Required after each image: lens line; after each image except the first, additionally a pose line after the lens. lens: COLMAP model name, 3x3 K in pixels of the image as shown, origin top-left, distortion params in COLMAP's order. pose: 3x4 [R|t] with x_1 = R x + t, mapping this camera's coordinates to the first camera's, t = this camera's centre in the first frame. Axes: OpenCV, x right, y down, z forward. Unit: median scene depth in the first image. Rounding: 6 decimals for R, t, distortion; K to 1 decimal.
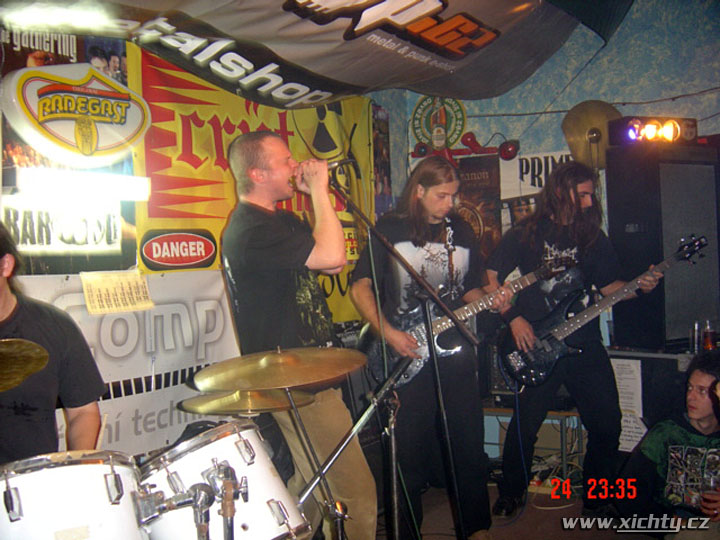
lens RADIAL K [[783.8, 0, 360.0], [0, 783.8, 270.0], [0, 0, 1]] dist [-0.117996, -0.007466]
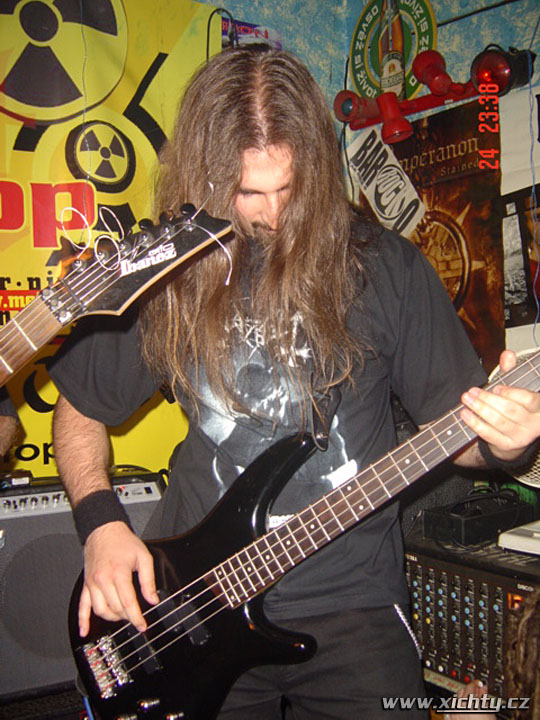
lens RADIAL K [[783.8, 0, 270.0], [0, 783.8, 360.0], [0, 0, 1]] dist [-0.117996, -0.007466]
pose [[0.905776, 0.020772, -0.423247, 0.260430], [-0.014053, 0.999721, 0.018991, -0.005824], [0.423523, -0.011254, 0.905815, 0.587779]]
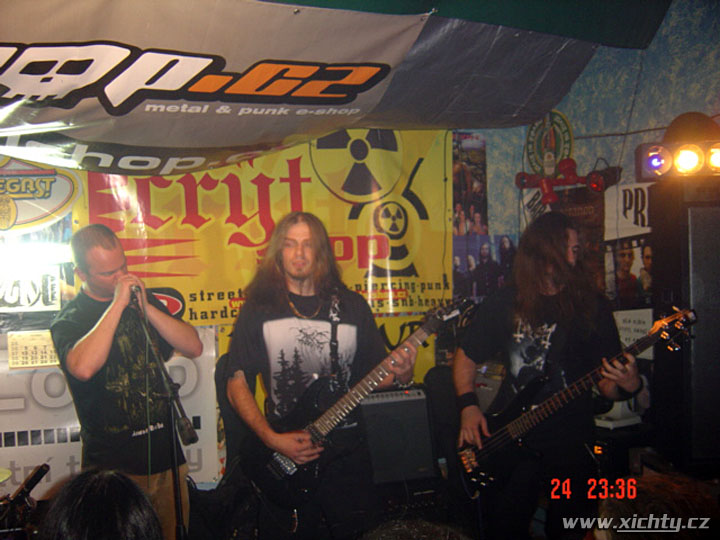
lens RADIAL K [[783.8, 0, 360.0], [0, 783.8, 270.0], [0, 0, 1]] dist [-0.117996, -0.007466]
pose [[0.842103, 0.025078, -0.538733, 0.420305], [-0.019512, 0.999681, 0.016036, -0.071434], [0.538963, -0.002992, 0.842324, 0.202256]]
